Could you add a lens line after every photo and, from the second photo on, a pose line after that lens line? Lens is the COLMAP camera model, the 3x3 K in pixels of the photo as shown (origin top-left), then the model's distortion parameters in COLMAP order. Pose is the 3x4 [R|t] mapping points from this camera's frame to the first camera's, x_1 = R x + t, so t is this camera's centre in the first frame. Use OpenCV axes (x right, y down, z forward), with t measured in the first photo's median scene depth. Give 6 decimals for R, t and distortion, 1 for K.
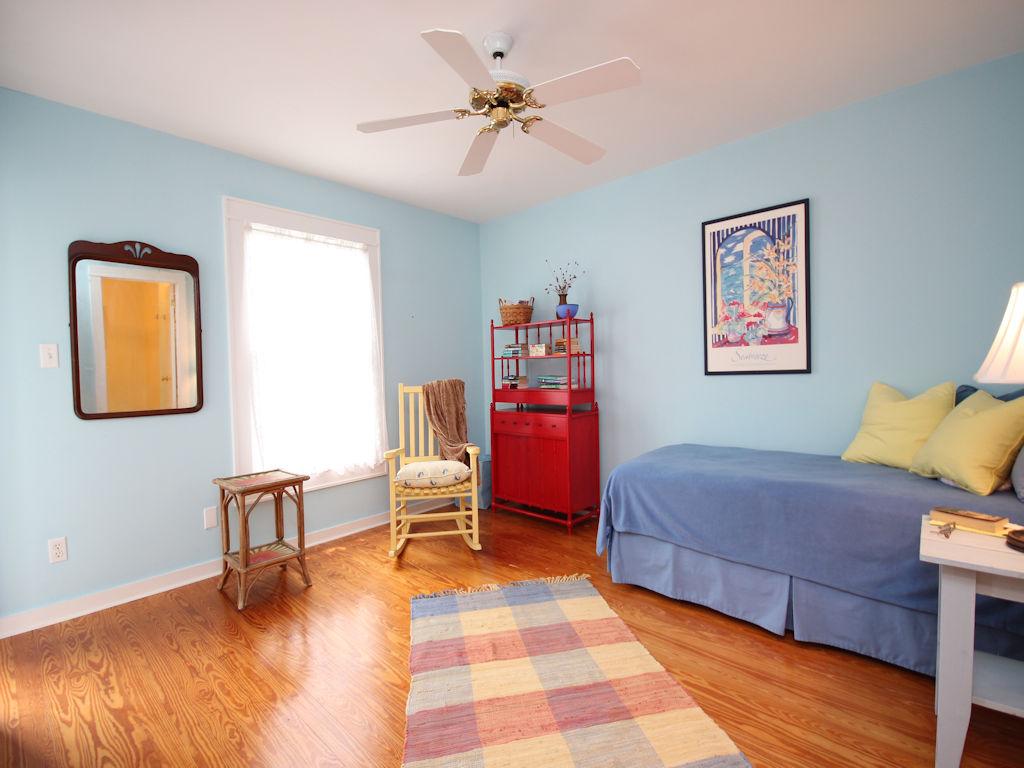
lens RADIAL K [[476.1, 0, 516.5], [0, 476.1, 389.3], [0, 0, 1]] dist [-0.003237, -0.000291]
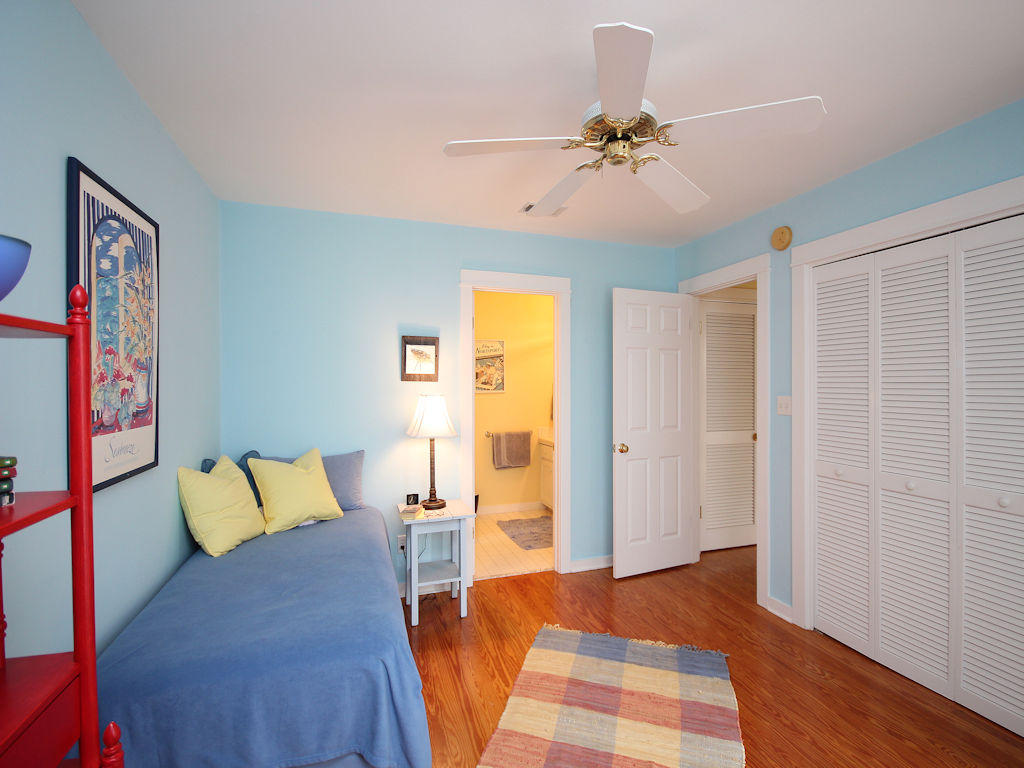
lens RADIAL K [[476.1, 0, 516.5], [0, 476.1, 389.3], [0, 0, 1]] dist [-0.003237, -0.000291]
pose [[-0.870124, 0.019364, 0.492451, -0.195996], [0.043428, 0.998353, 0.037476, -0.144370], [-0.490915, 0.053995, -0.869533, 1.284110]]
